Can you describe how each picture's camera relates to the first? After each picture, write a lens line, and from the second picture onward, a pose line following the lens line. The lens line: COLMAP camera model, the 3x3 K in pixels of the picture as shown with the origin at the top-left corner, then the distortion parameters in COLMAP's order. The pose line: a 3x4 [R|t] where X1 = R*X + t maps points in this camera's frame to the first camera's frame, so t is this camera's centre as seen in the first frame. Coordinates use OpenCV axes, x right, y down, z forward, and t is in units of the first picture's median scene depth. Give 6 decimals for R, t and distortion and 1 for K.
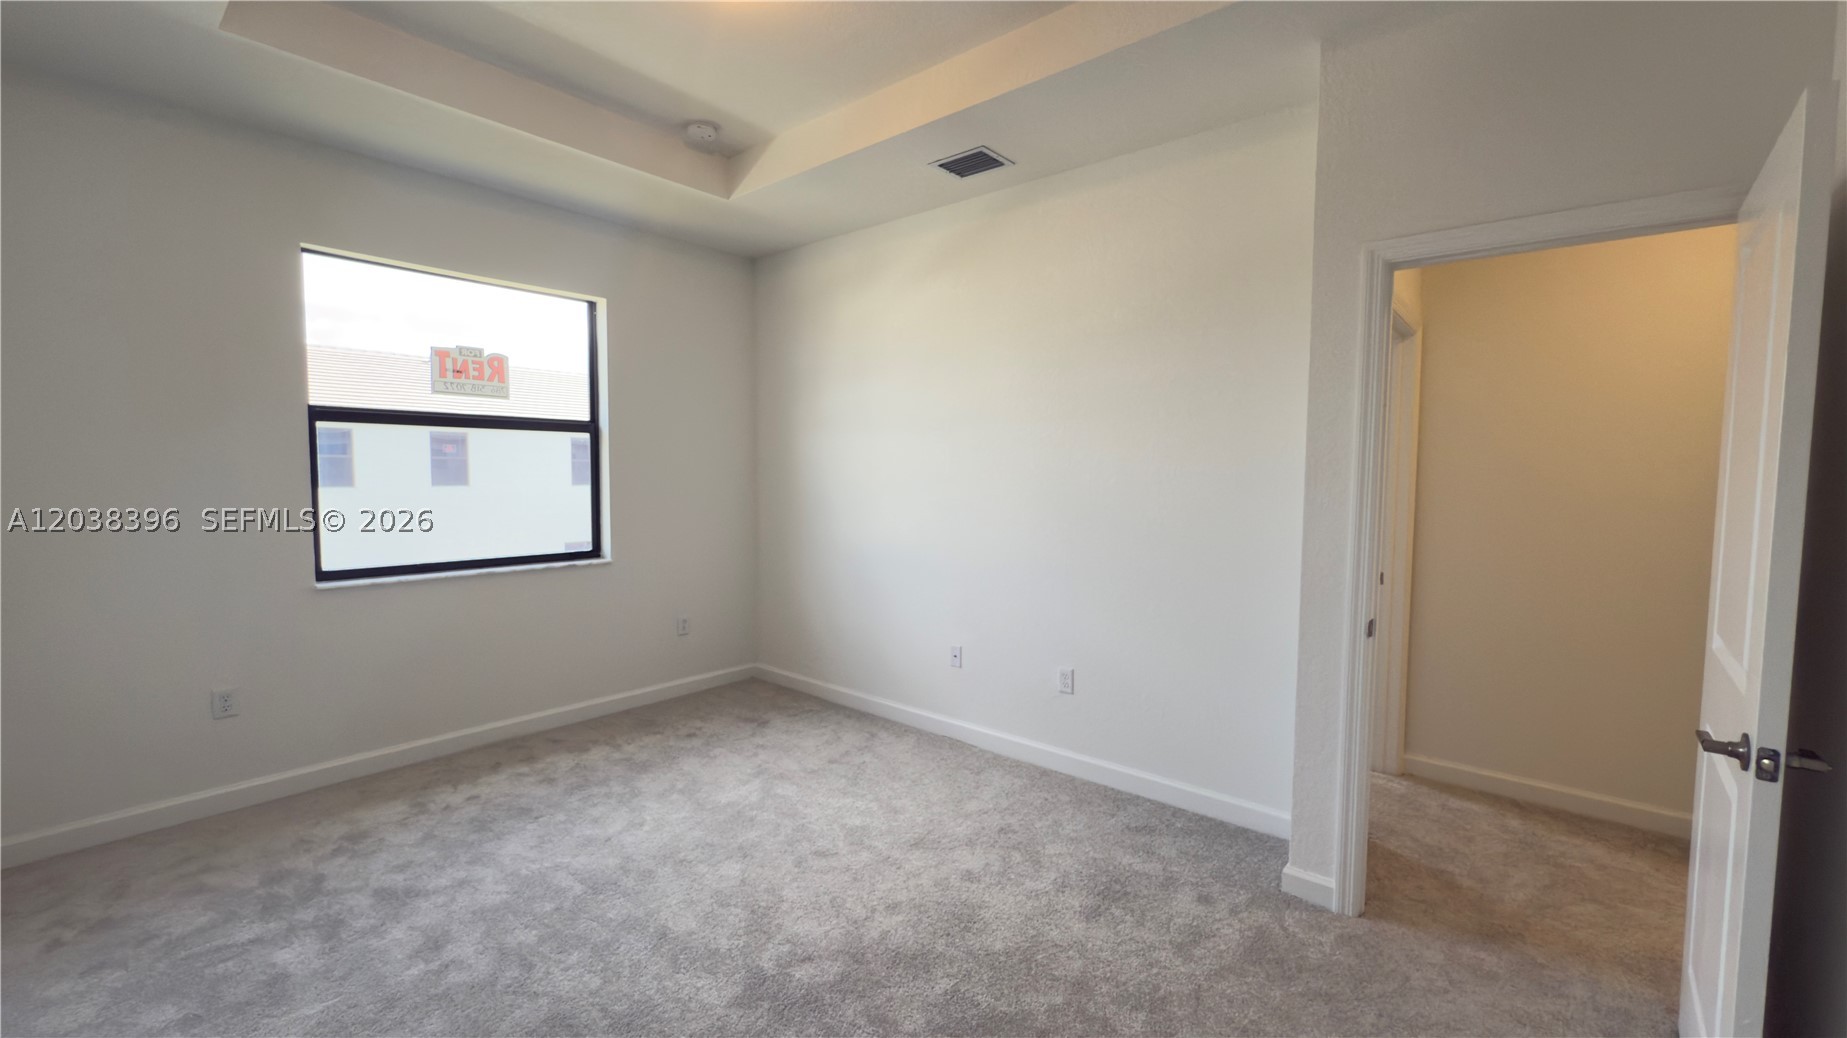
lens RADIAL K [[734.1, 0, 925.9], [0, 734.1, 518.2], [0, 0, 1]] dist [-0.001775, -0.000030]
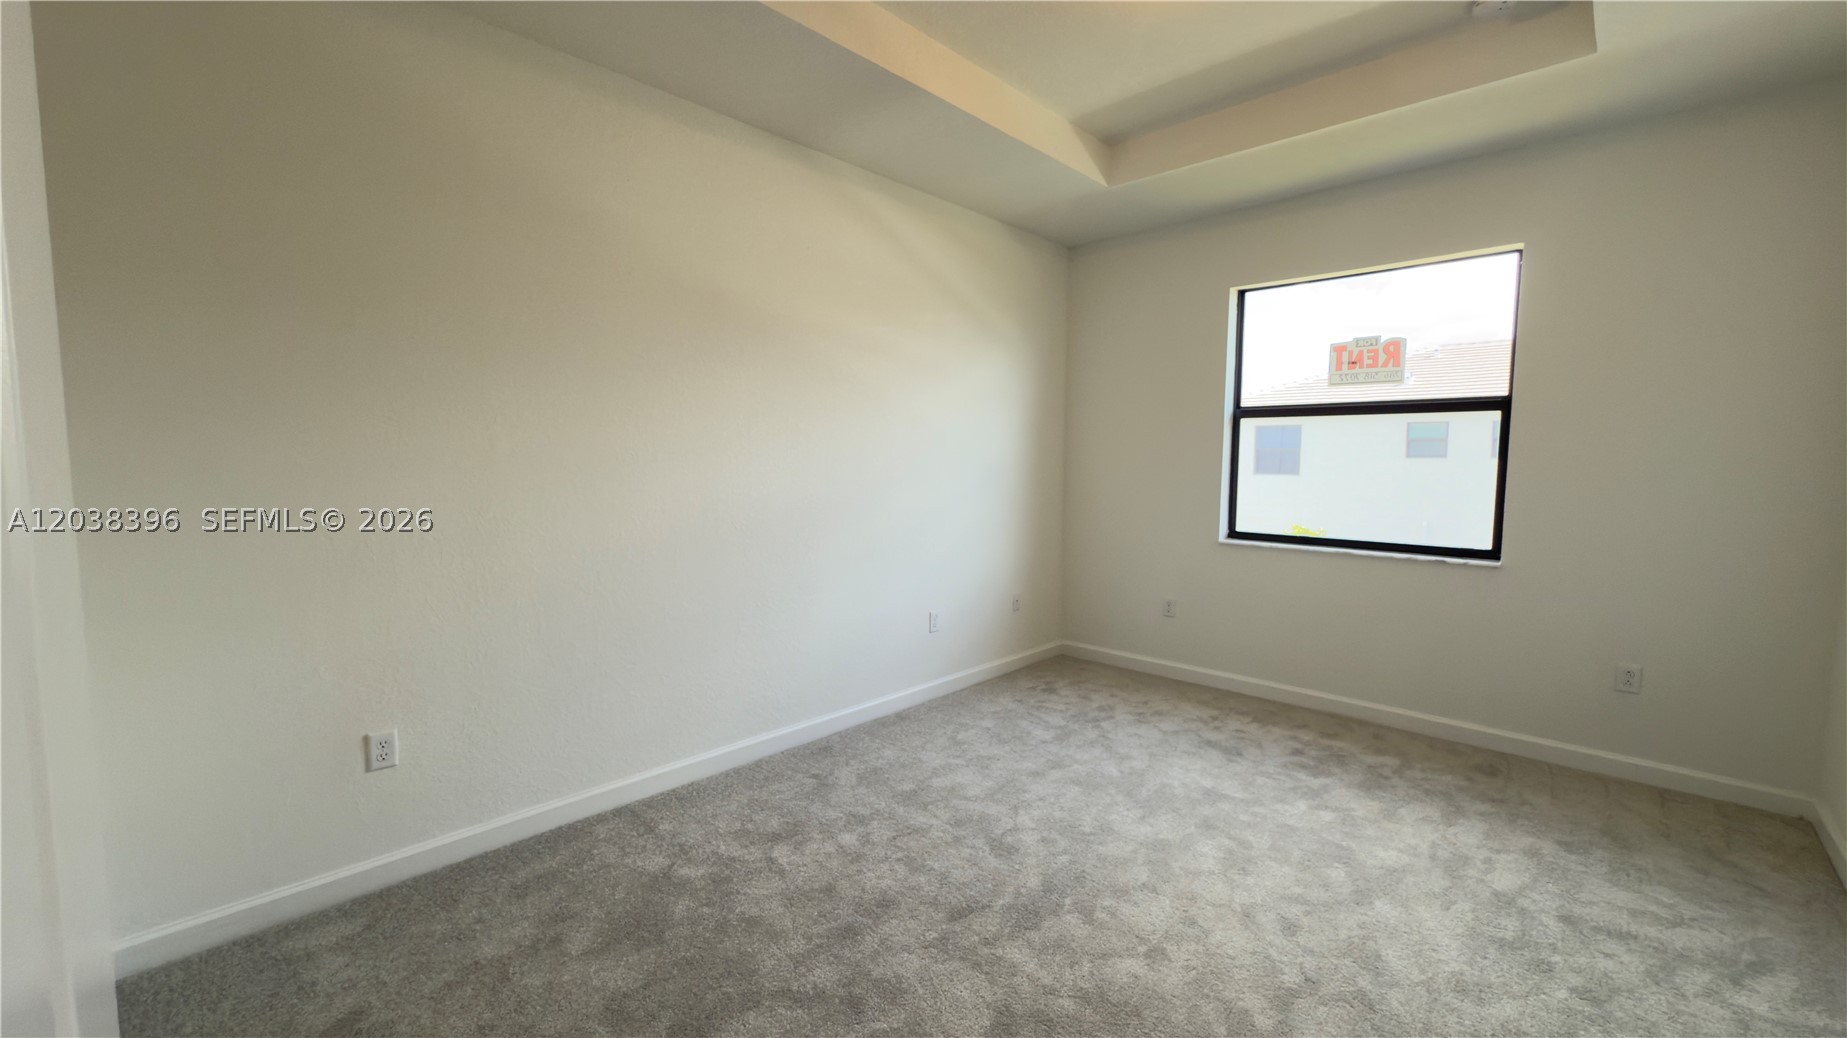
lens RADIAL K [[734.1, 0, 925.9], [0, 734.1, 518.2], [0, 0, 1]] dist [-0.001775, -0.000030]
pose [[-0.056505, 0.076237, -0.995487, 0.479684], [-0.071088, 0.994242, 0.080177, -0.016327], [0.995868, 0.075298, -0.050760, 0.453158]]
